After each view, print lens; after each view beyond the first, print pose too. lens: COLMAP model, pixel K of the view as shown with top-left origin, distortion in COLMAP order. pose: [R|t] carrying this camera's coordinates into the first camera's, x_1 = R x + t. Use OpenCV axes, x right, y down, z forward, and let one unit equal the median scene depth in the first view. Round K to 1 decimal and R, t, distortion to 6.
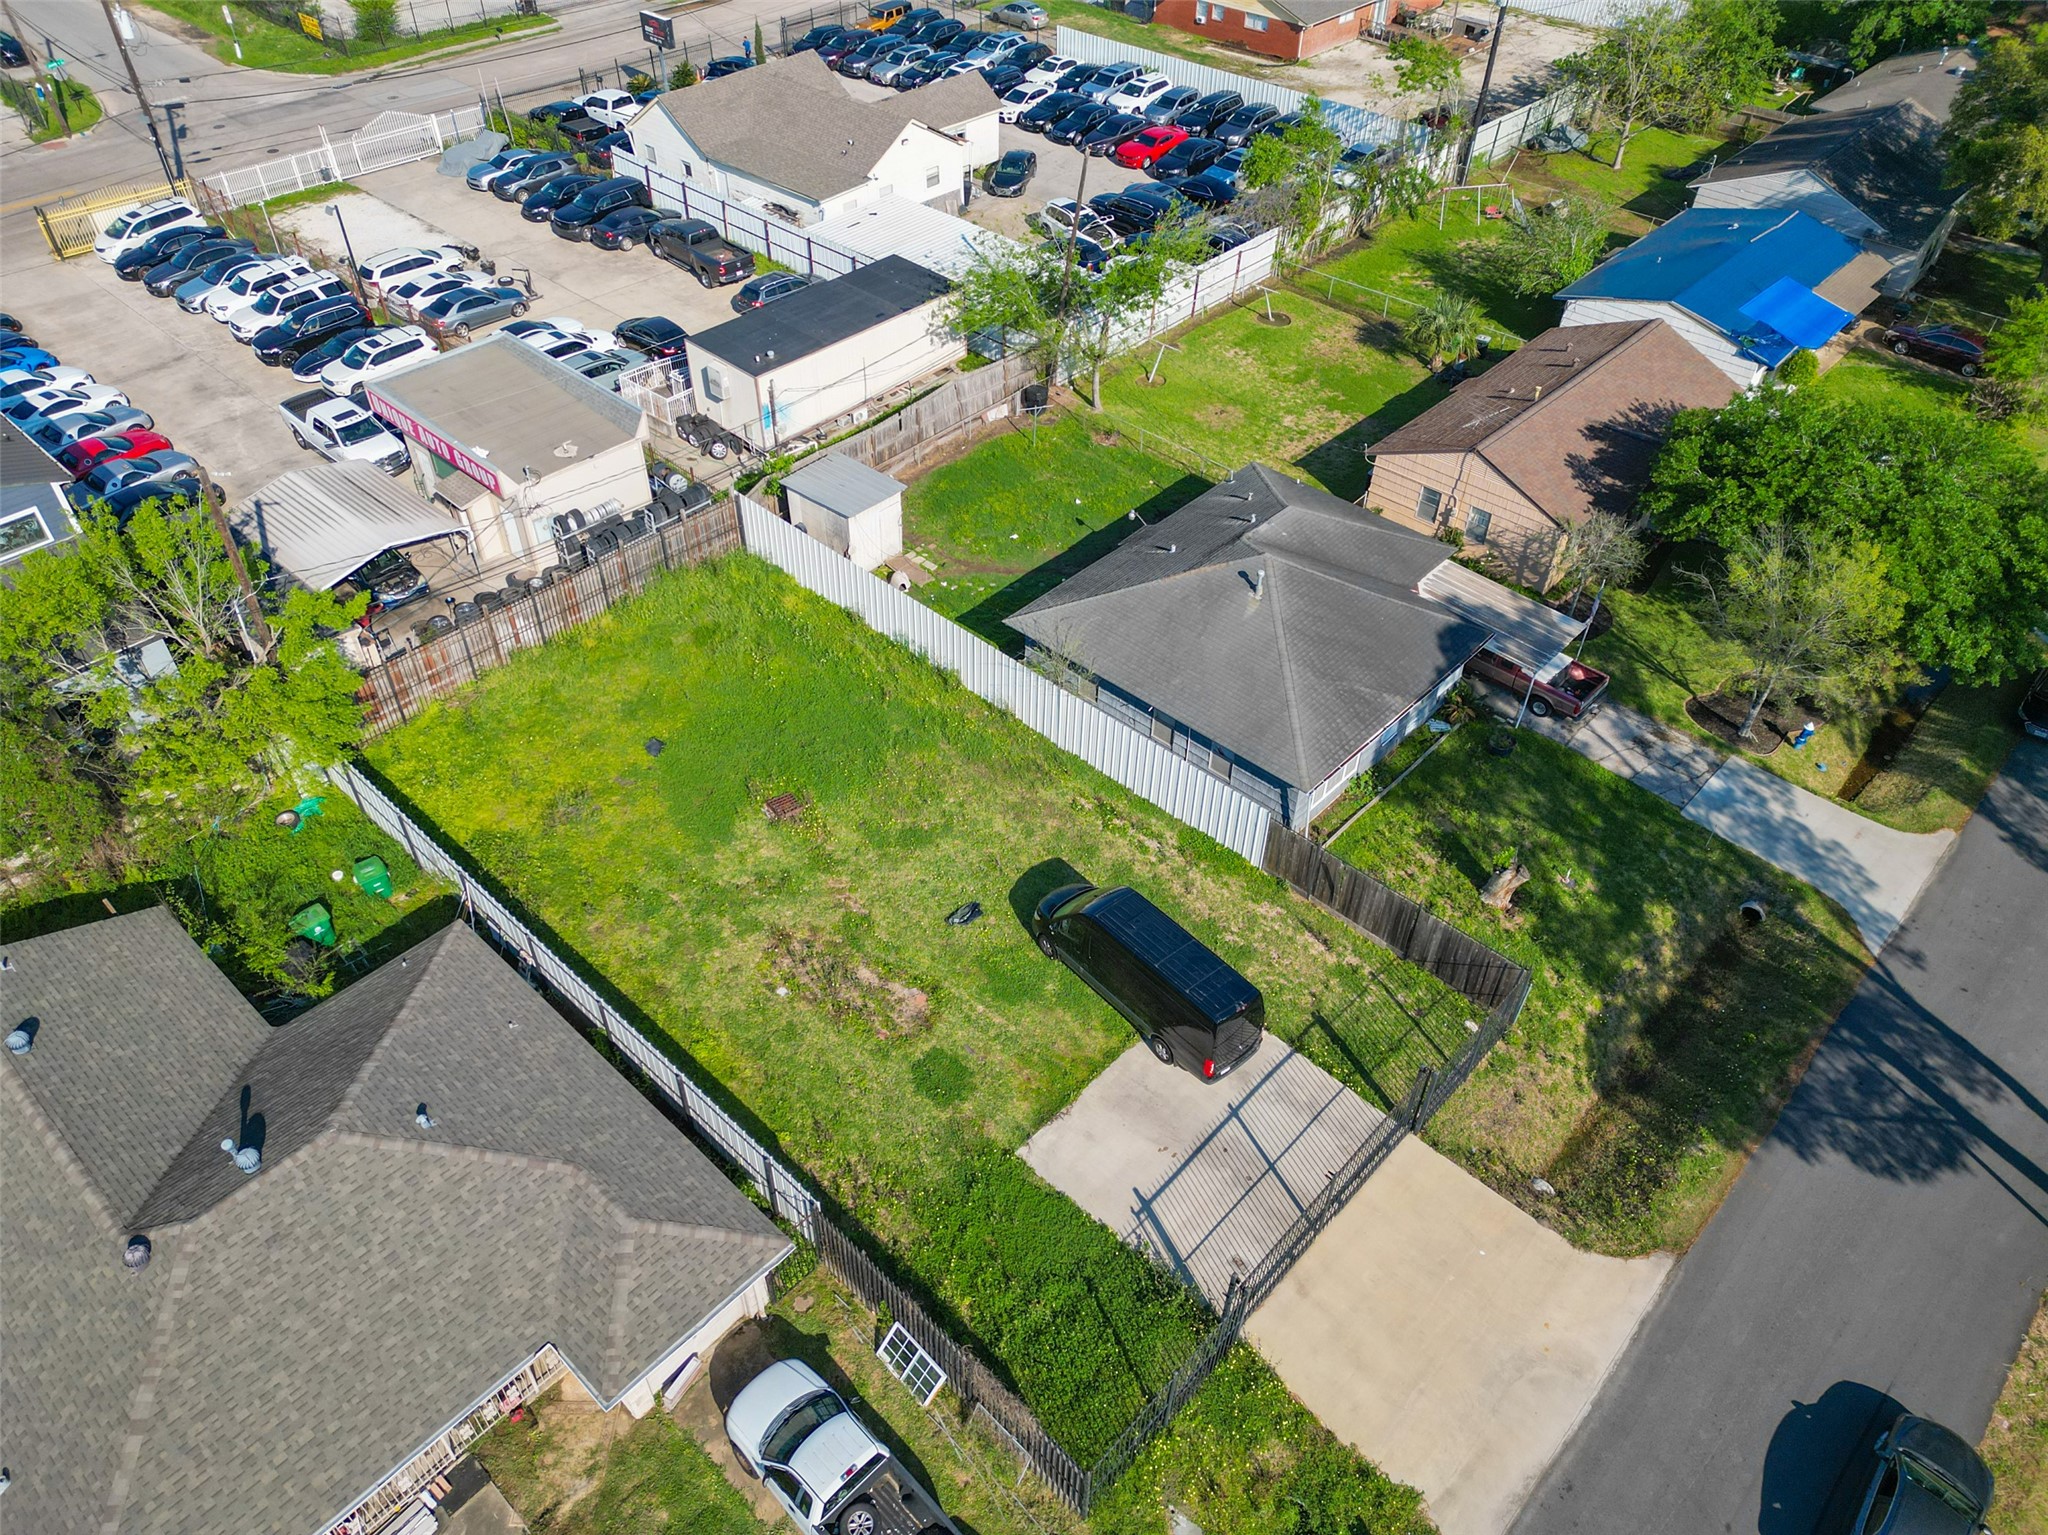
lens RADIAL K [[1419.4, 0, 1024.0], [0, 1419.4, 767.5], [0, 0, 1]] dist [0.085213, -0.067994]
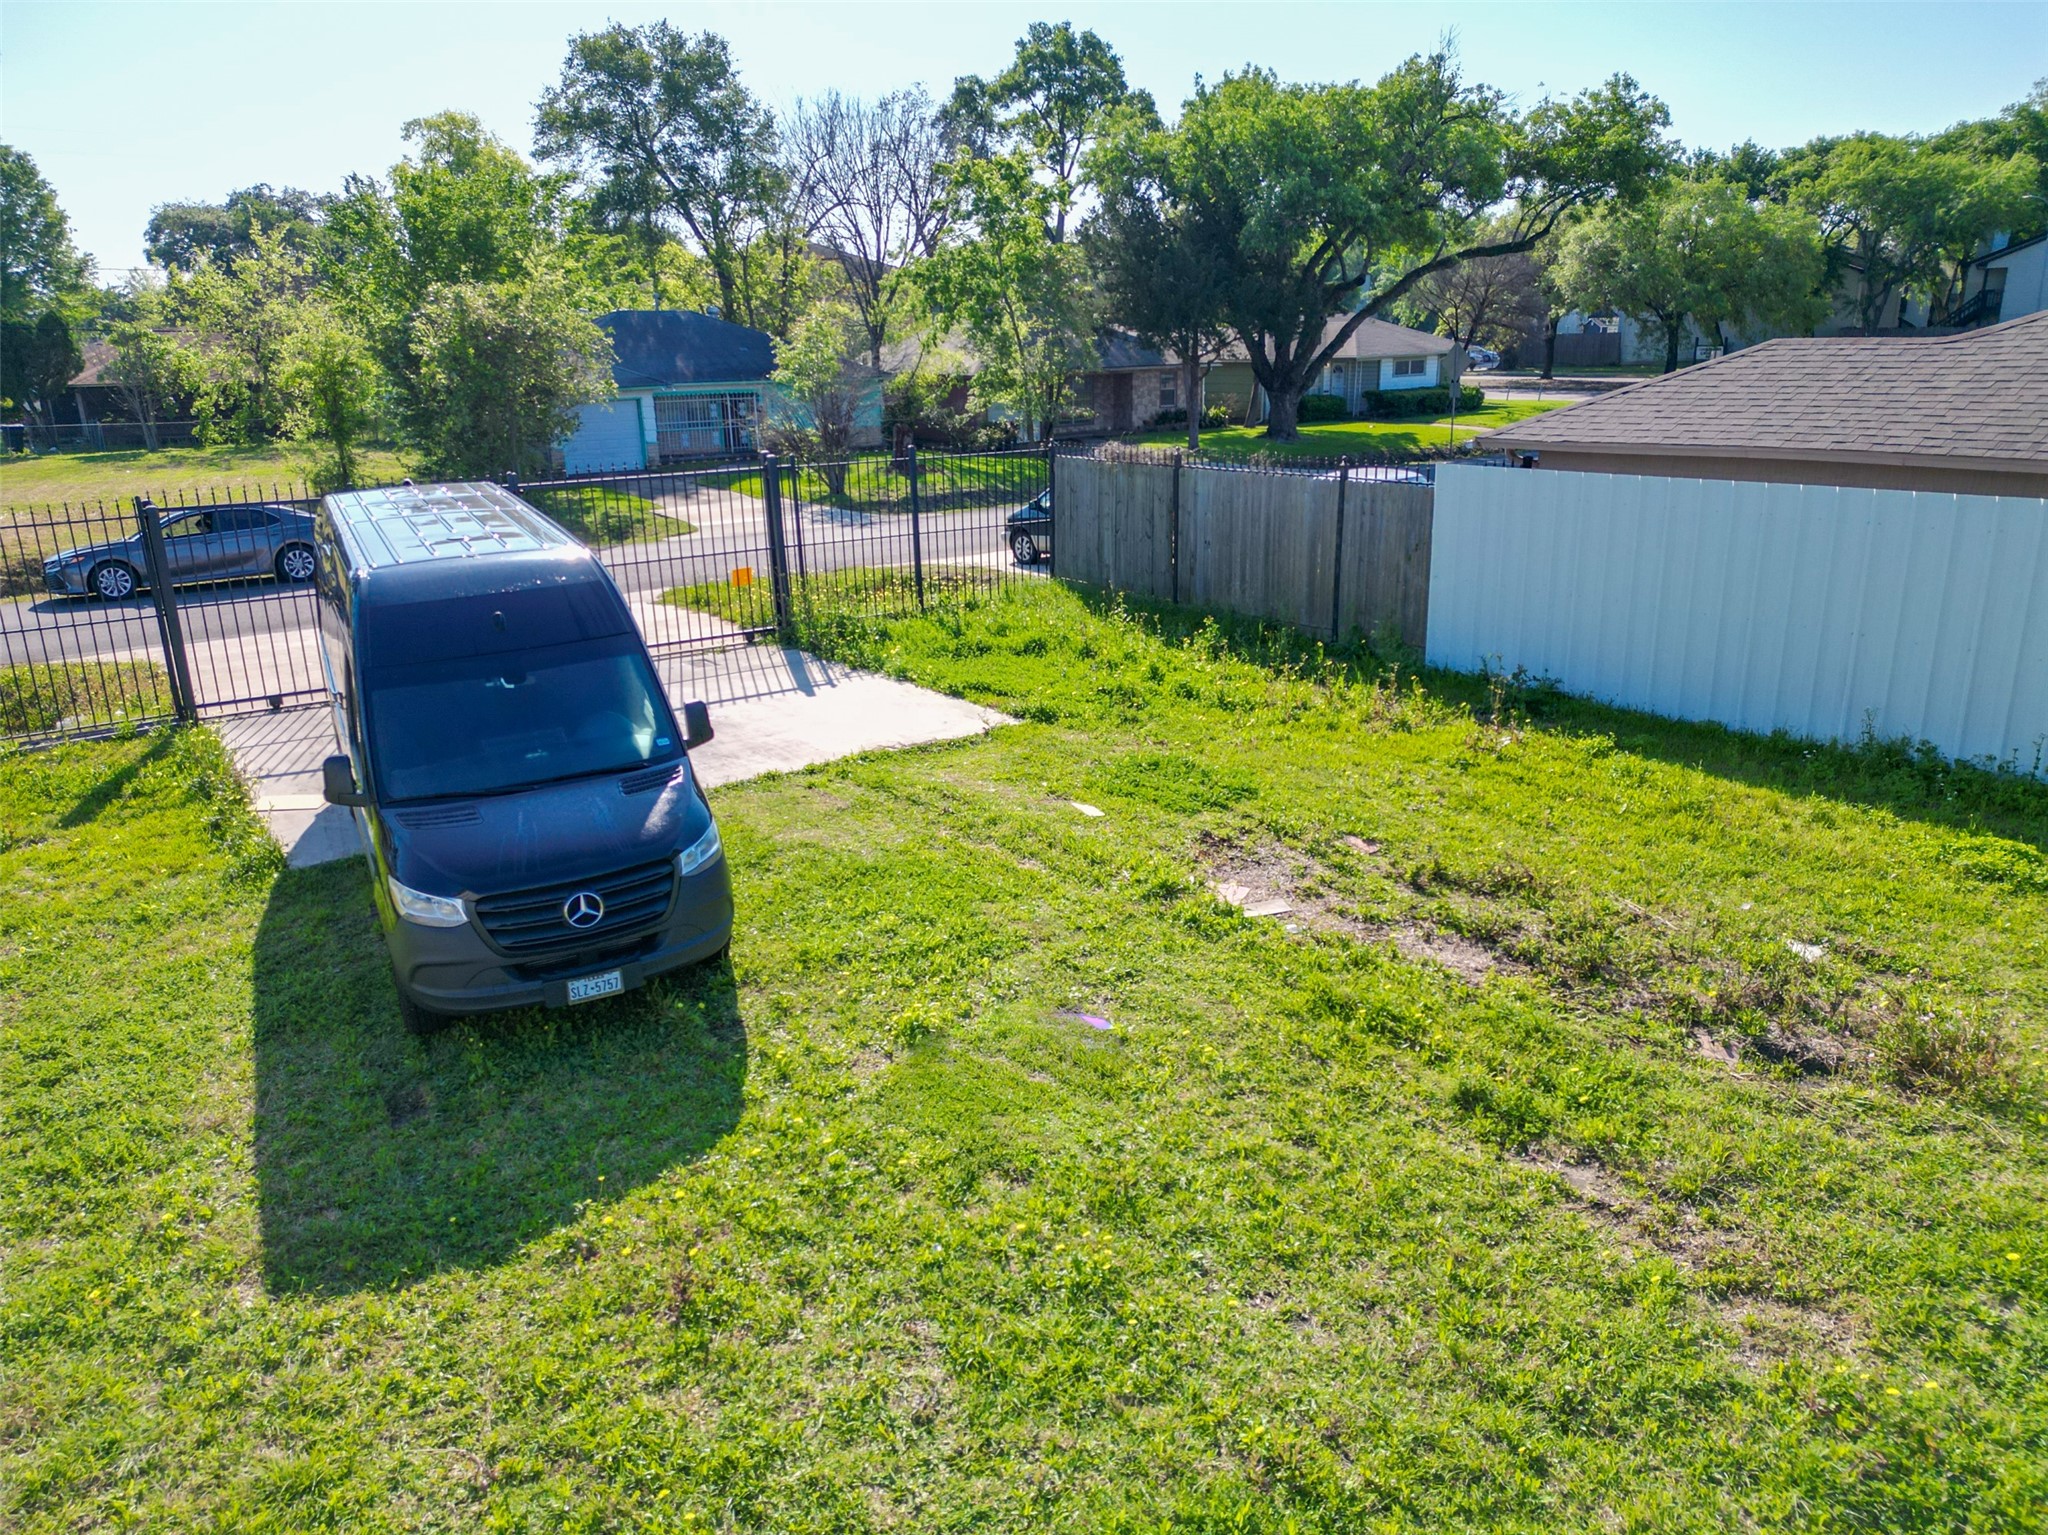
lens RADIAL K [[1433.0, 0, 1032.6], [0, 1433.0, 782.5], [0, 0, 1]] dist [0.073990, -0.065294]
pose [[-0.976726, -0.052854, 0.207876, -0.088226], [0.153705, 0.503495, 0.850216, -0.088547], [-0.149602, 0.862380, -0.483652, 1.073830]]
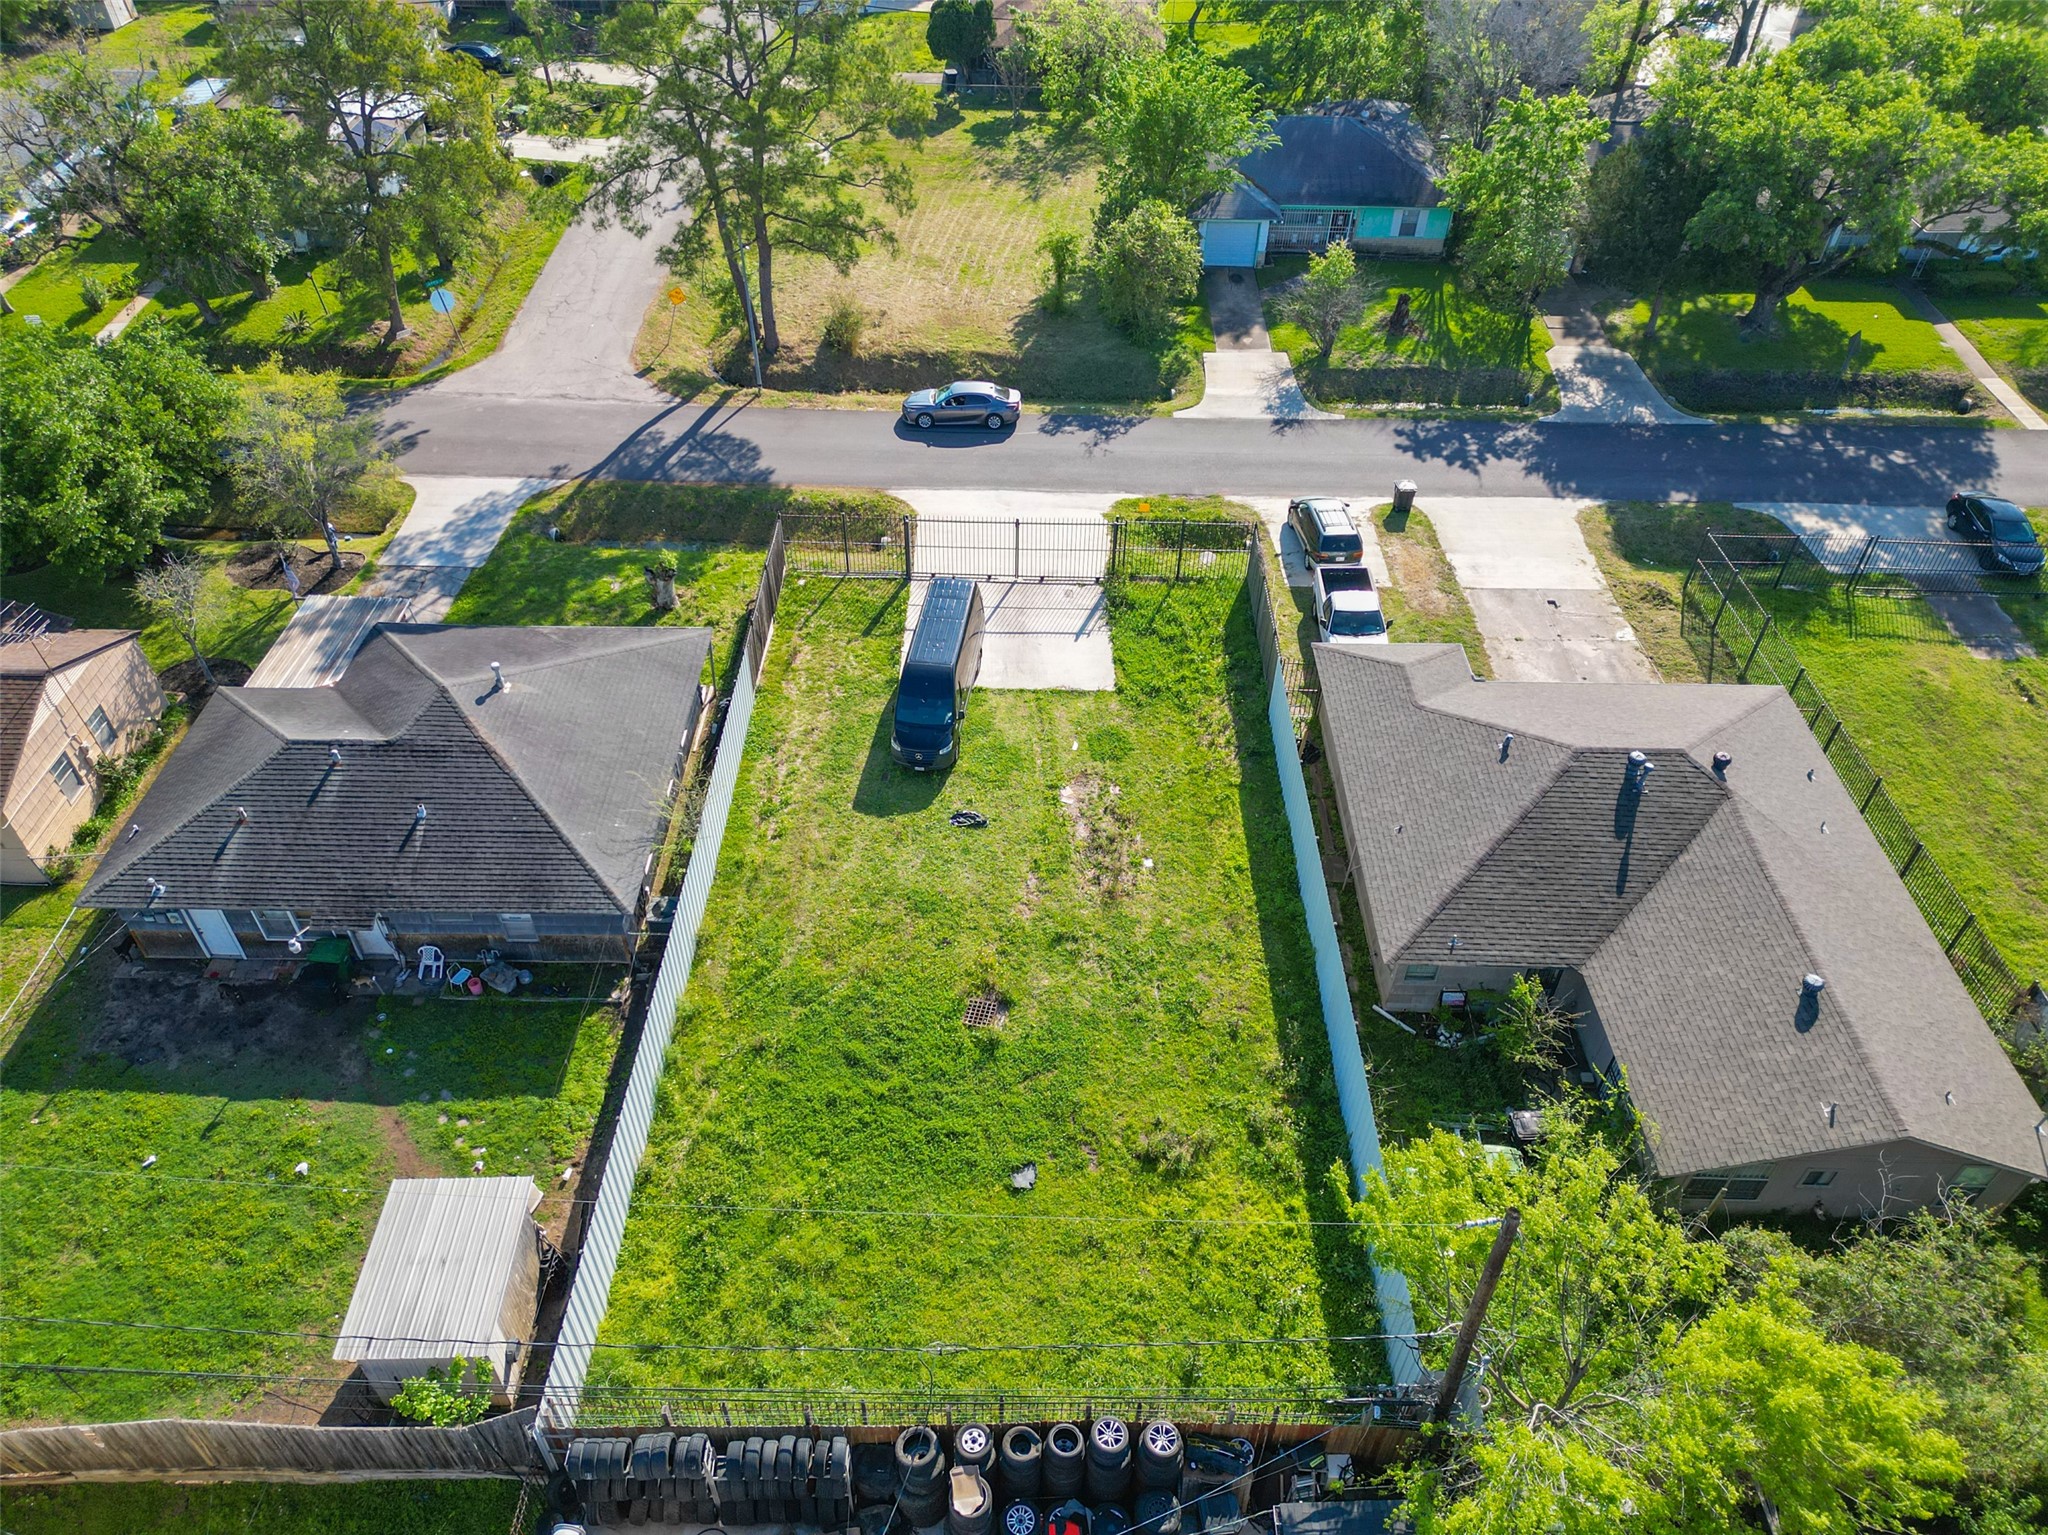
lens RADIAL K [[1427.4, 0, 1018.6], [0, 1427.4, 761.9], [0, 0, 1]] dist [0.086044, -0.087626]
pose [[-0.672407, -0.512170, 0.534369, -0.618793], [0.480901, 0.246519, 0.841405, -0.791500], [-0.562675, 0.822745, 0.080542, 0.869748]]
